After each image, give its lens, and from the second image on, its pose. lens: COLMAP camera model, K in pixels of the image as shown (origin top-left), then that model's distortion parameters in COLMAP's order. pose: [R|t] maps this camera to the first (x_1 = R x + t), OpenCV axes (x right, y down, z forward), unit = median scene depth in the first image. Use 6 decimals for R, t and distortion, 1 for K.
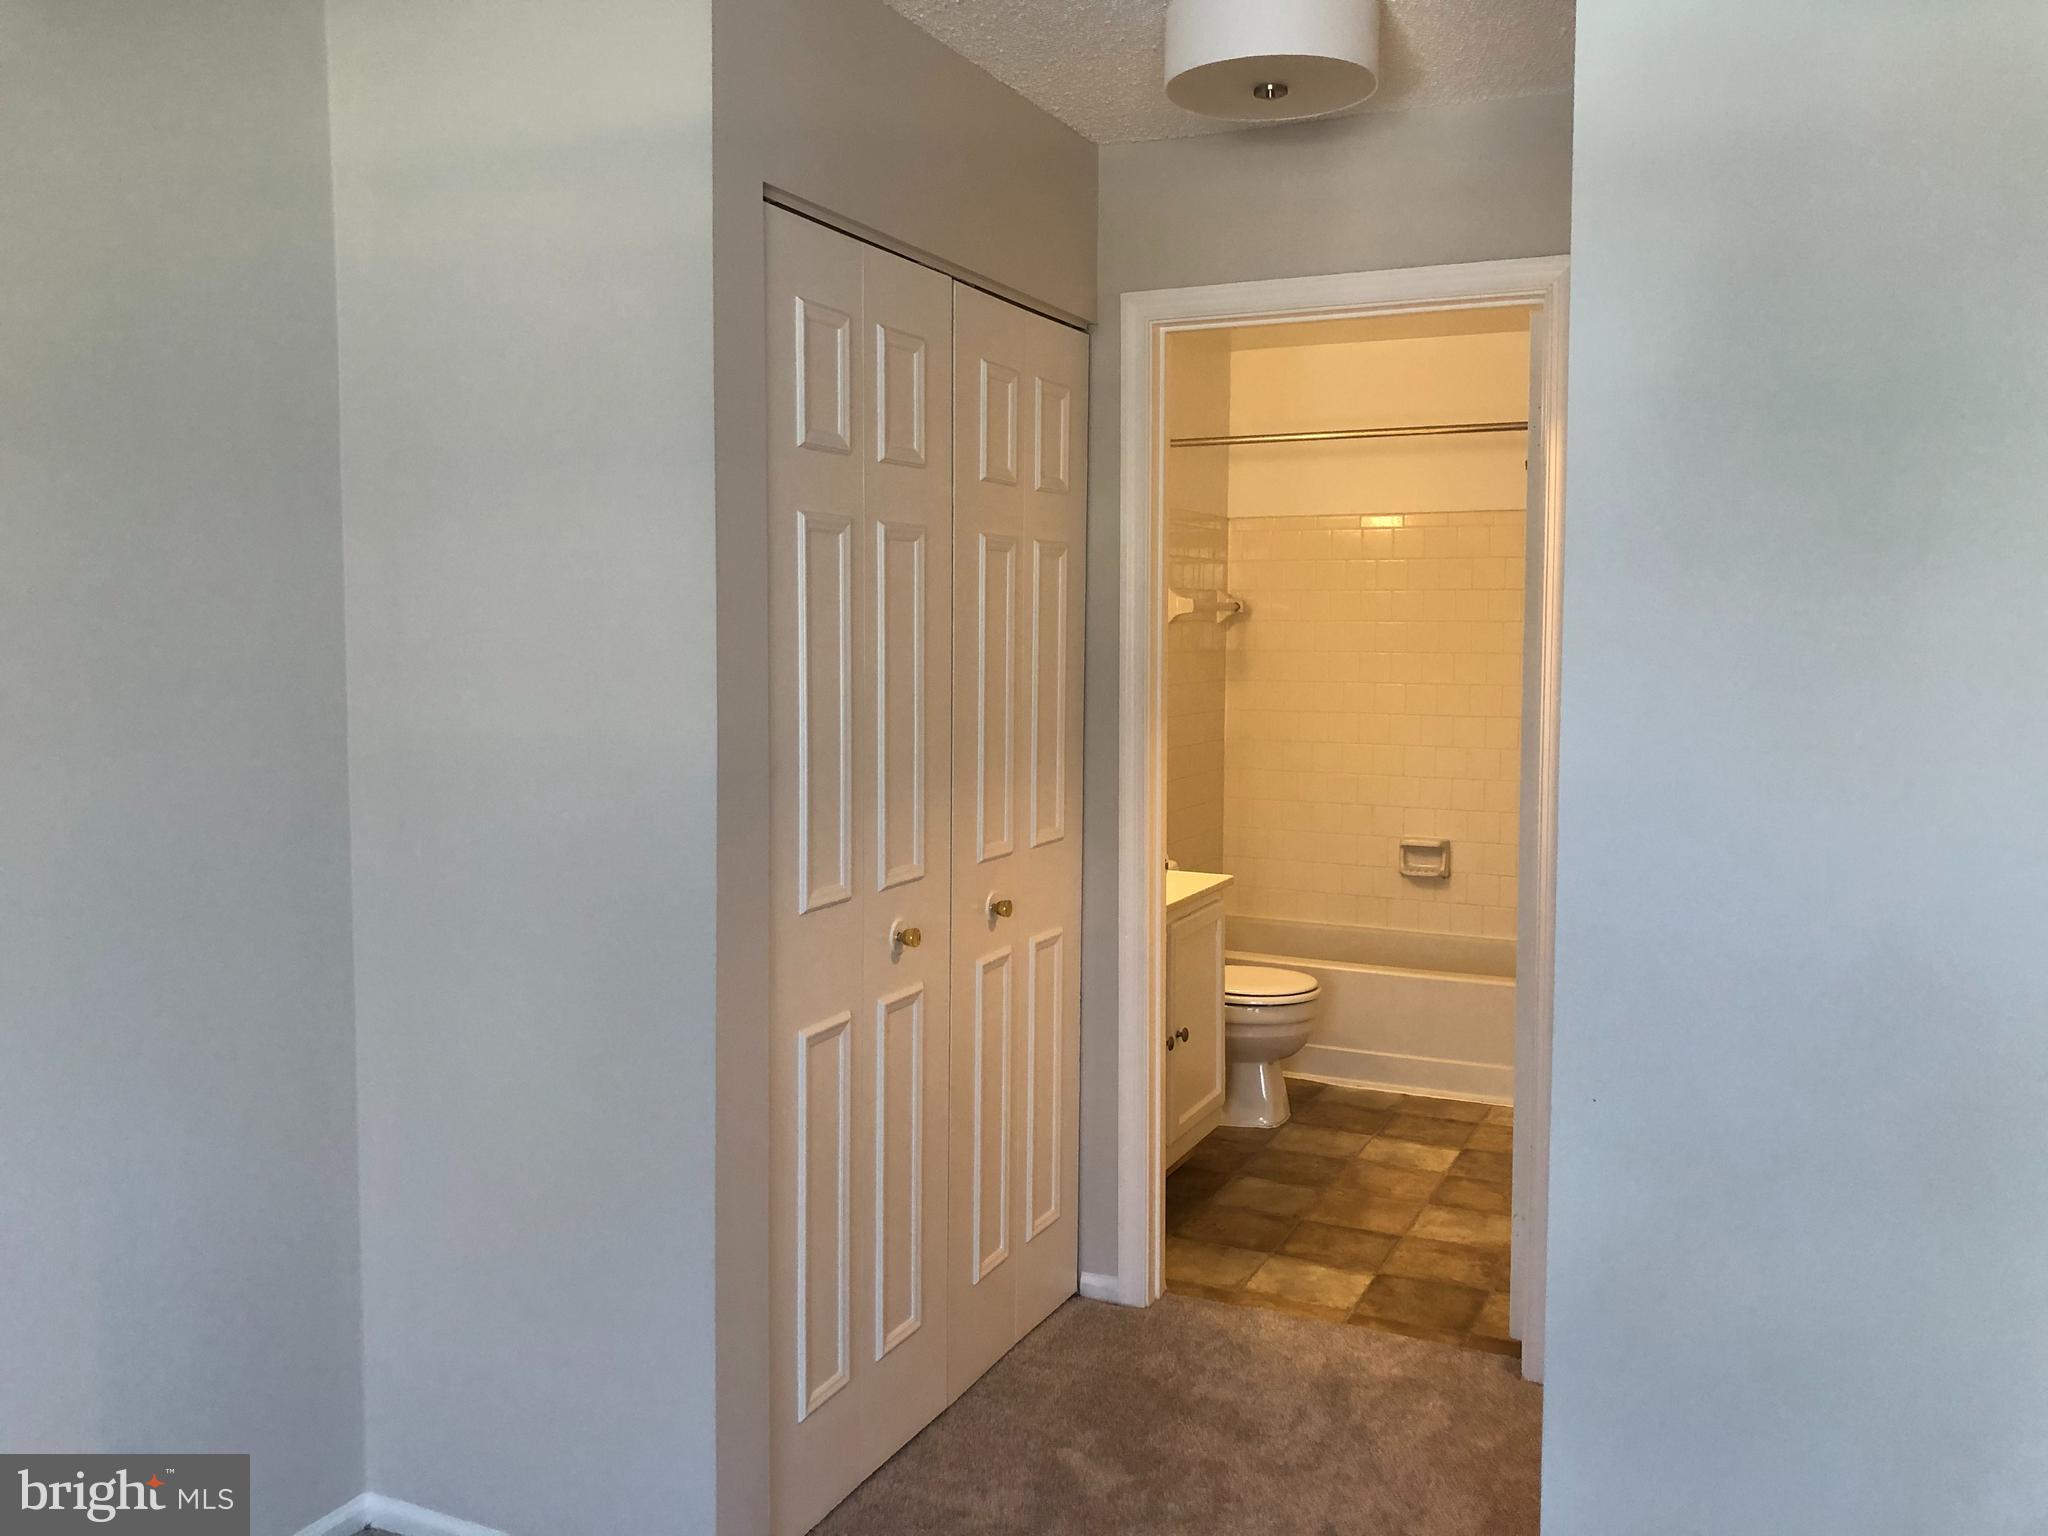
lens RADIAL K [[1673.7, 0, 1017.0], [0, 1673.7, 732.4], [0, 0, 1]] dist [-0.001573, -0.008009]
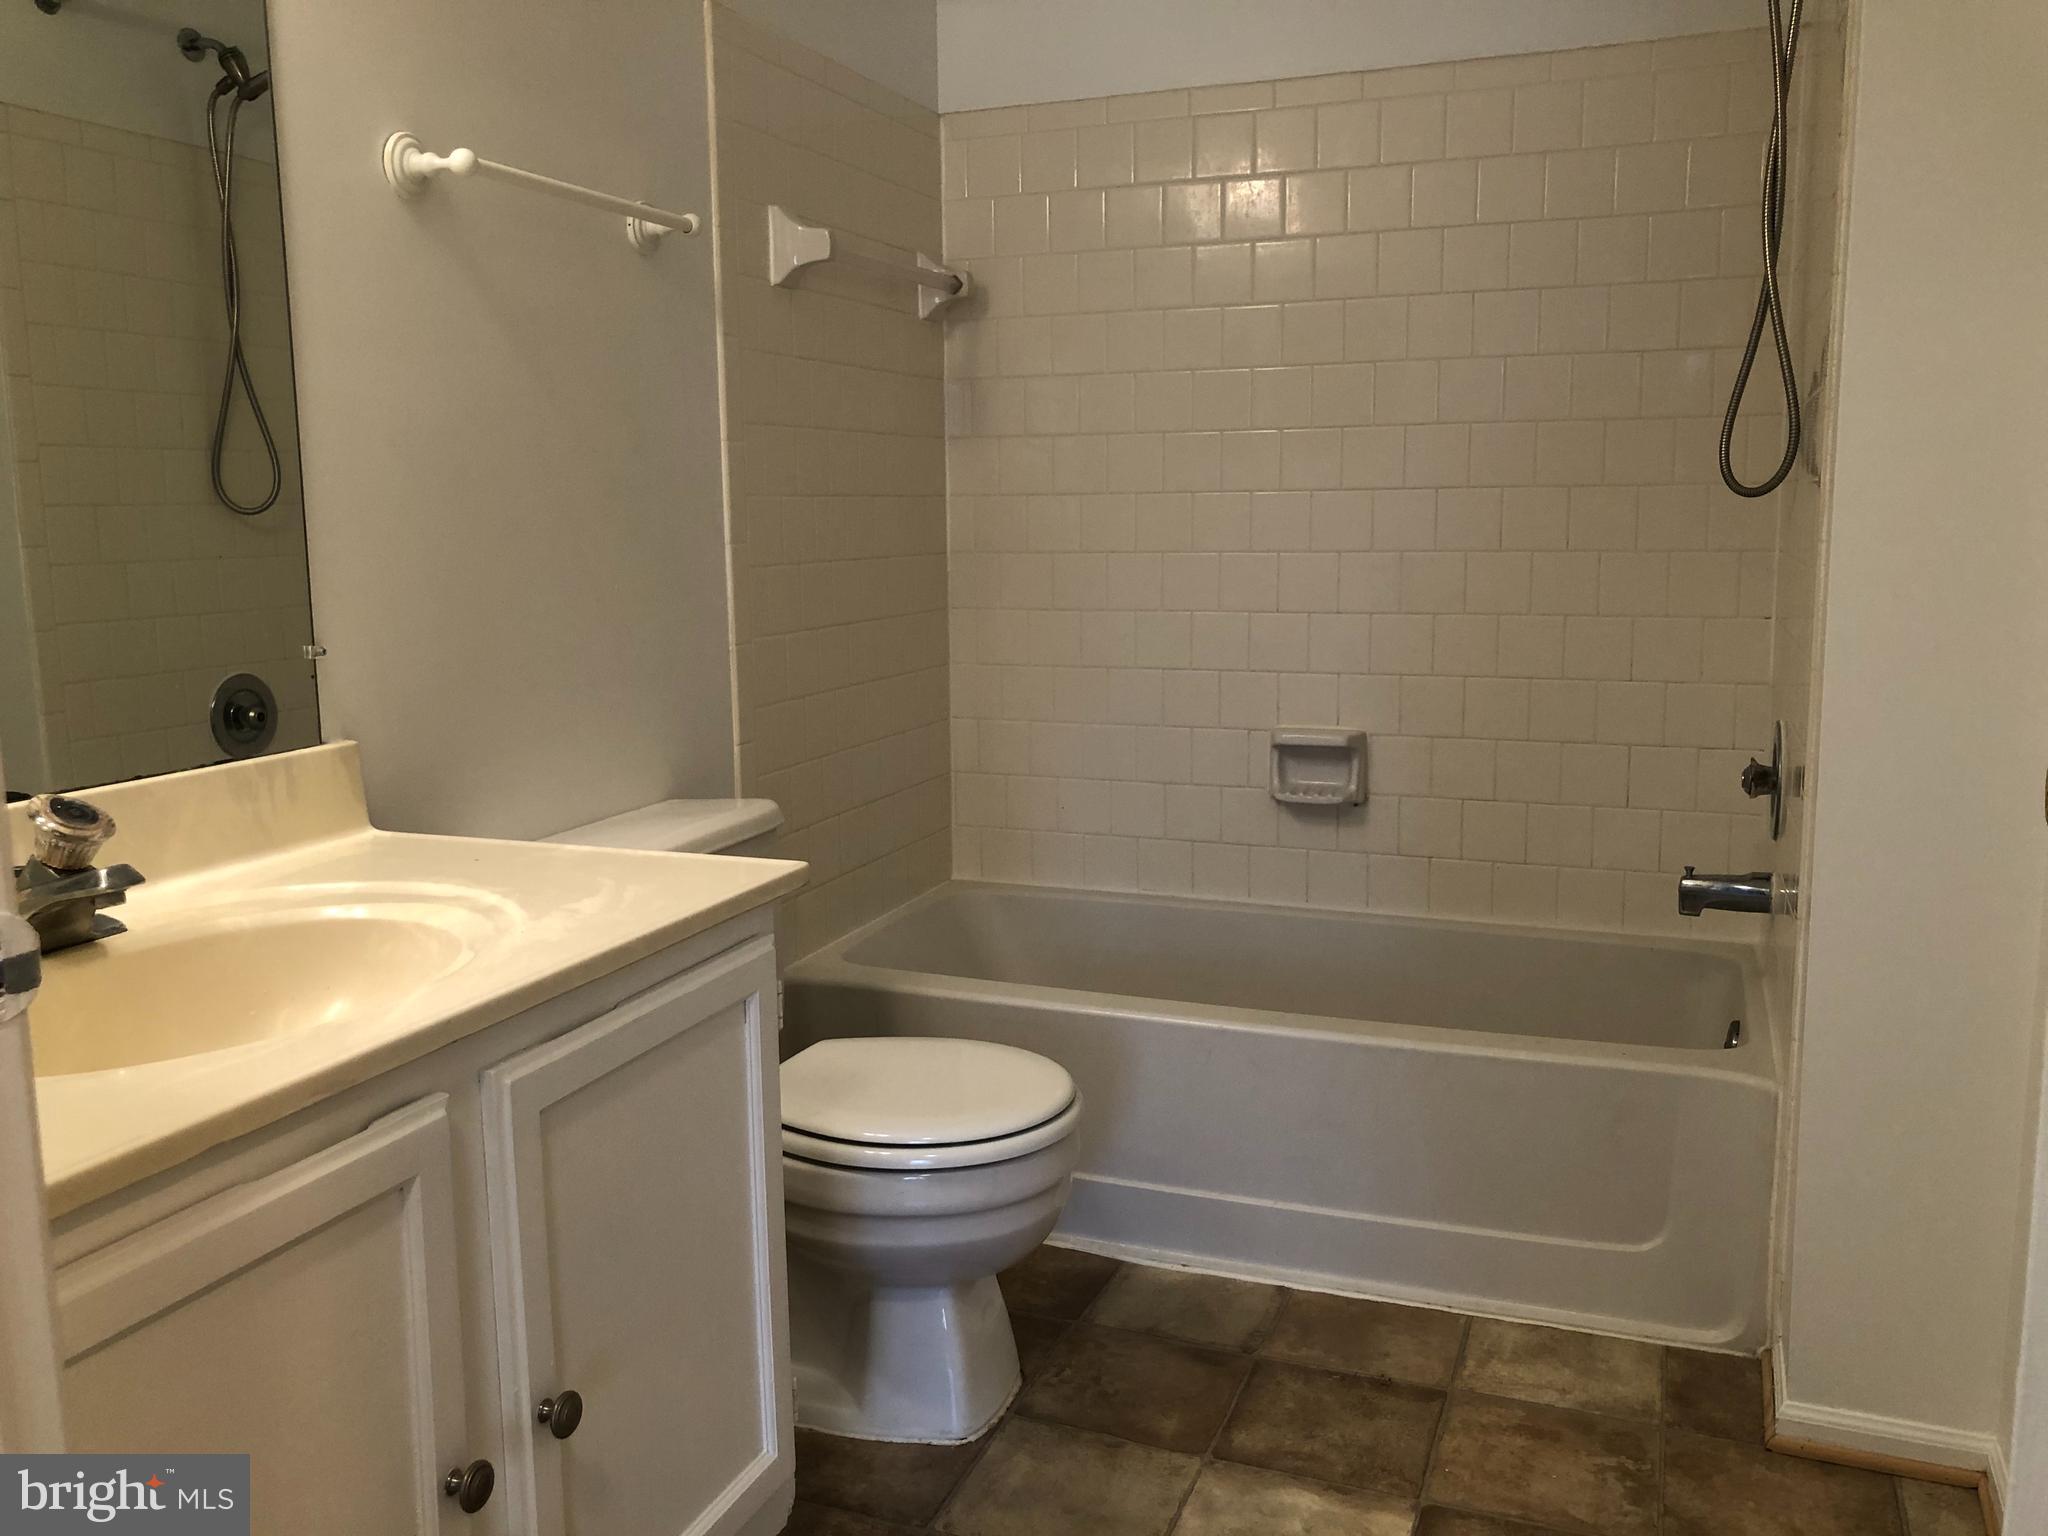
lens RADIAL K [[1673.7, 0, 1017.0], [0, 1673.7, 732.4], [0, 0, 1]] dist [-0.001573, -0.008009]
pose [[0.997519, -0.018796, 0.067843, 0.130417], [0.013708, 0.997112, 0.074694, 0.027228], [-0.069051, -0.073579, 0.994896, 0.555525]]
